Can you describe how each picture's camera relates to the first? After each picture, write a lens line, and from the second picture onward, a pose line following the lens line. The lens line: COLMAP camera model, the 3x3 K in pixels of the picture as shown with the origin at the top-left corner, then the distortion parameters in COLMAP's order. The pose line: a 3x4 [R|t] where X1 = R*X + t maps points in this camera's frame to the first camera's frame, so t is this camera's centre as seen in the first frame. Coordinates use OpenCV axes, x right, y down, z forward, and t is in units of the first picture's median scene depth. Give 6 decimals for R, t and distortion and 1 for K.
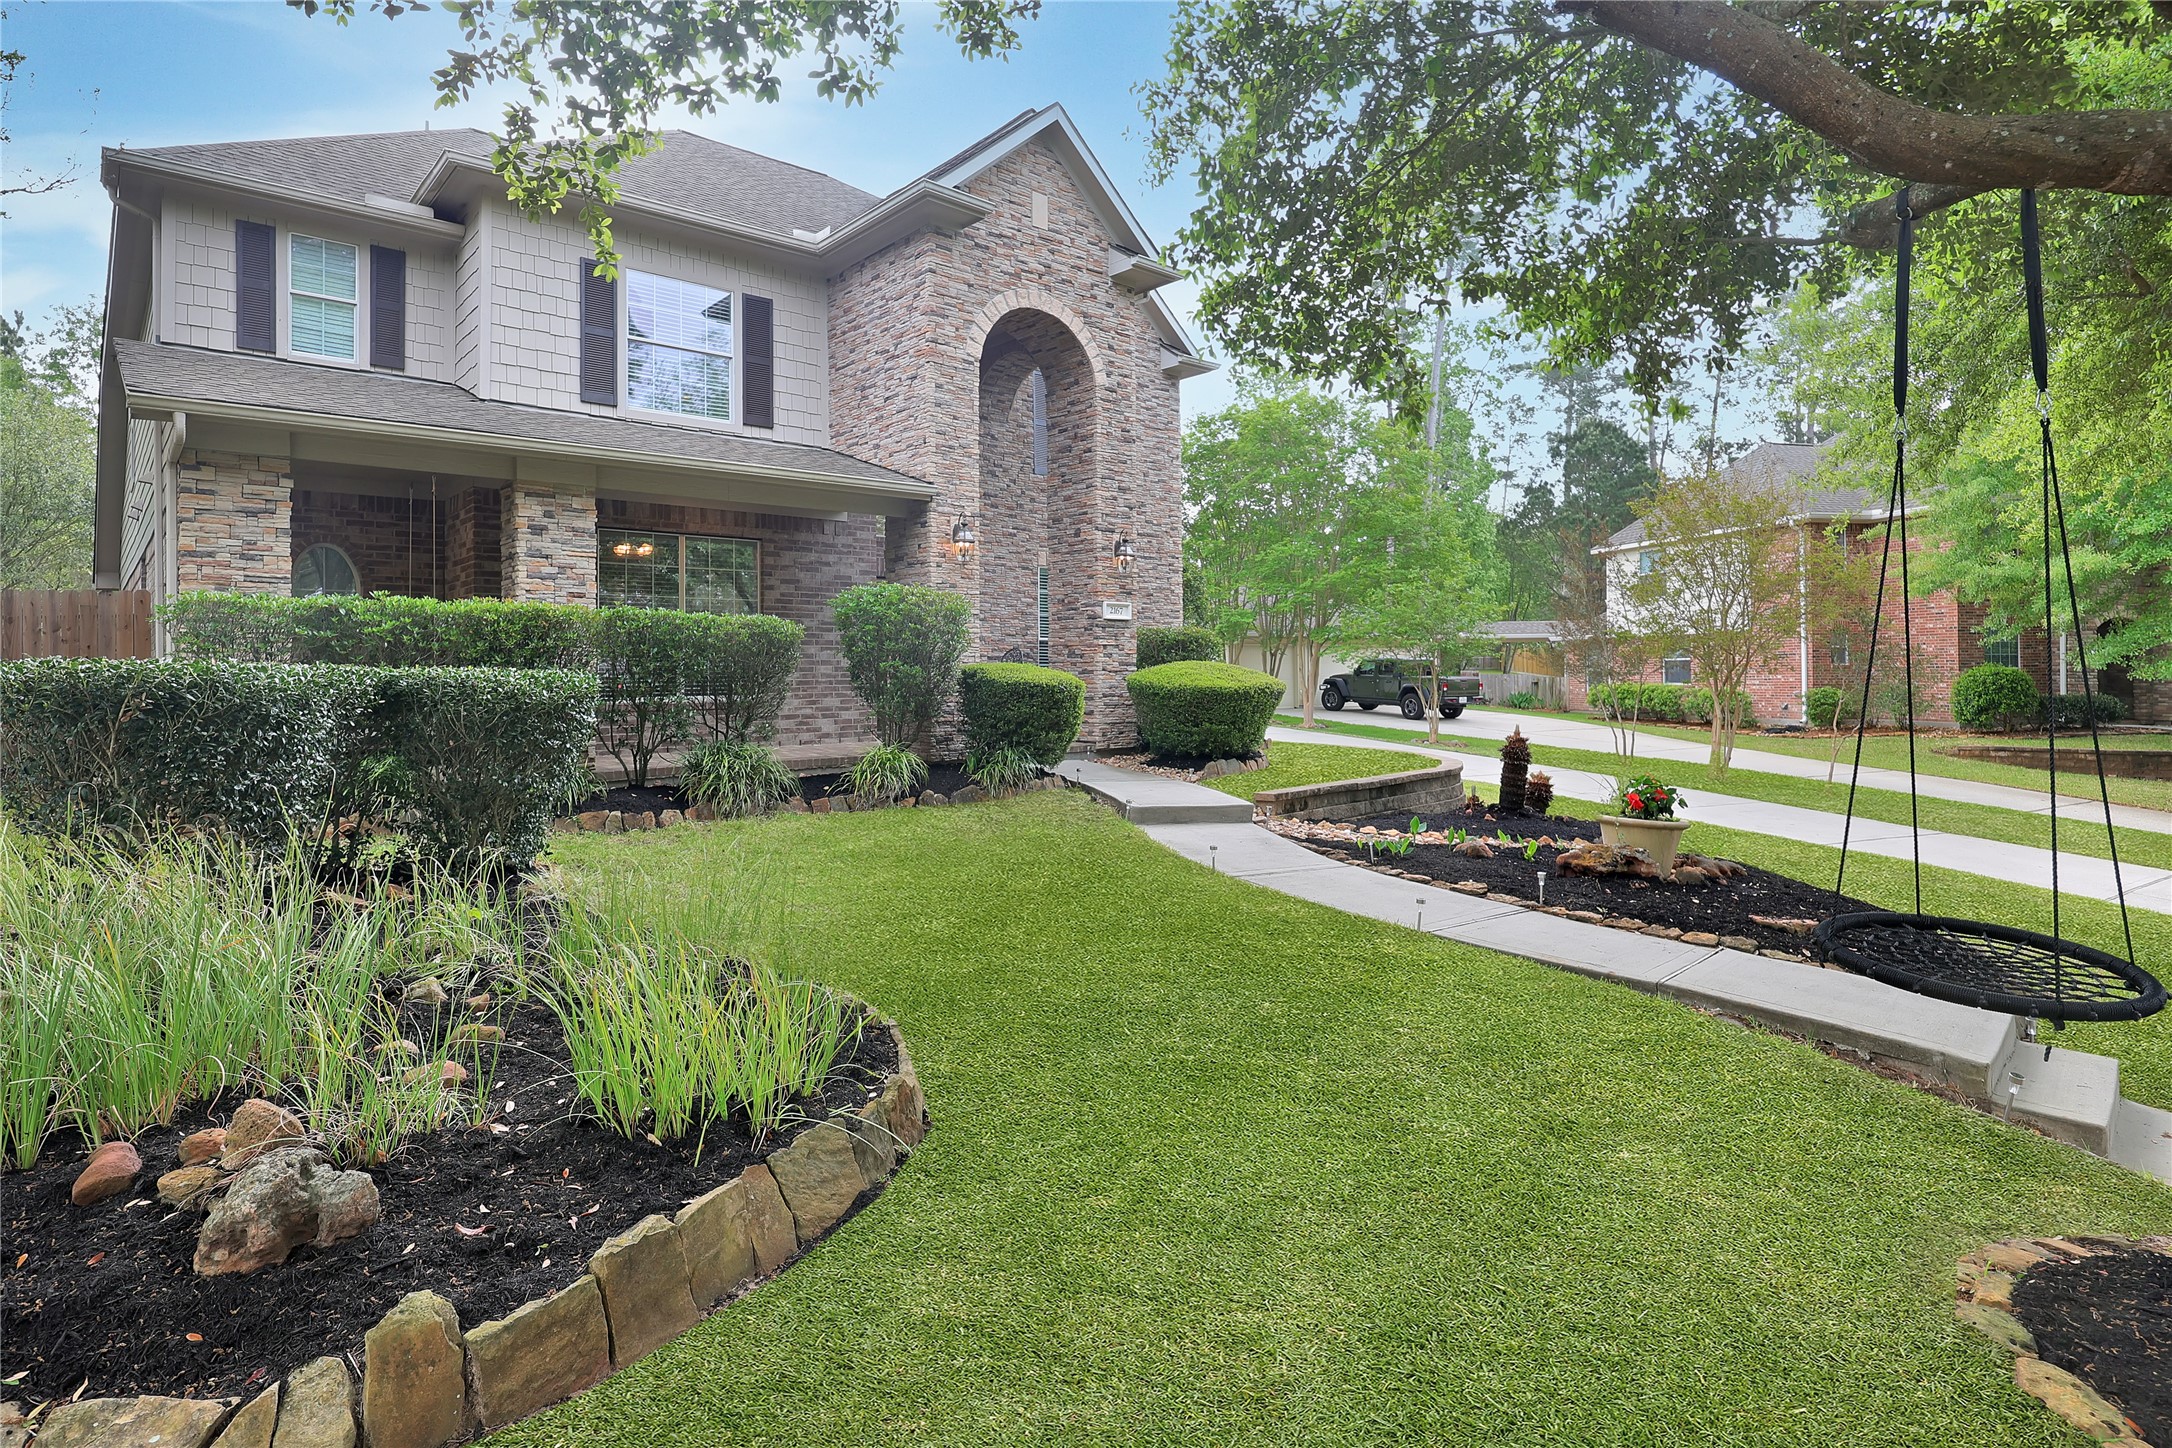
lens RADIAL K [[1145.5, 0, 1088.7], [0, 1145.5, 713.2], [0, 0, 1]] dist [-0.001955, -0.000207]
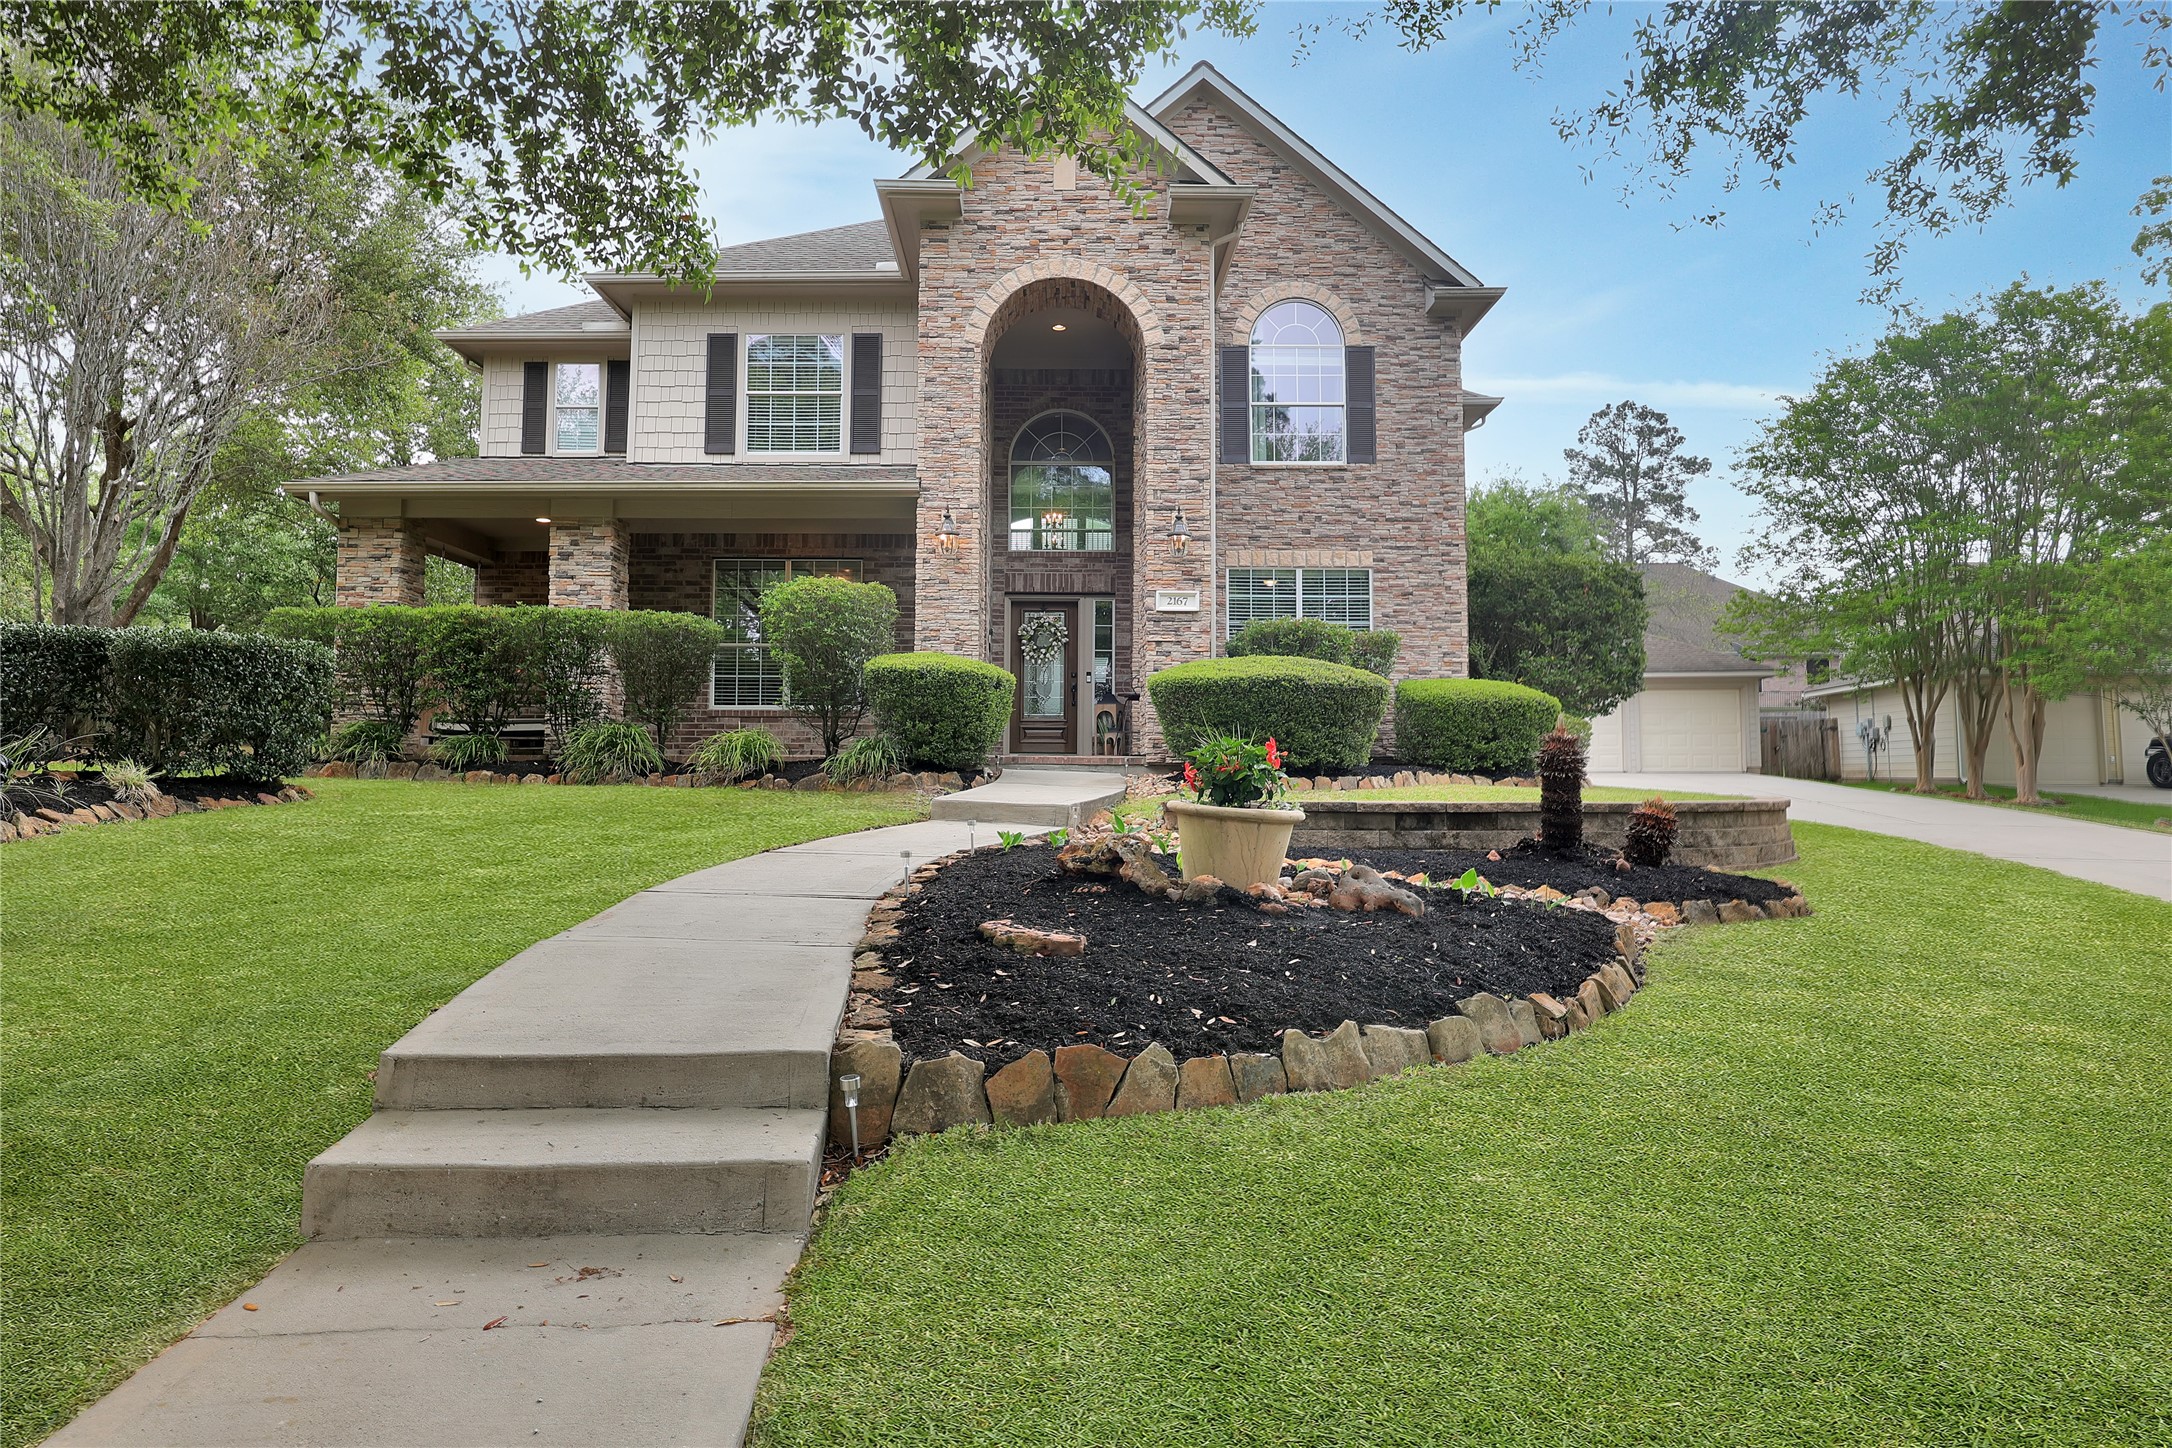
lens RADIAL K [[1214.3, 0, 1085.3], [0, 1214.3, 736.6], [0, 0, 1]] dist [-0.002045, -0.000002]
pose [[0.747580, -0.008977, -0.664111, 0.640235], [-0.031858, 0.998273, -0.049356, 0.064472], [0.663408, 0.058055, 0.746003, 0.323582]]
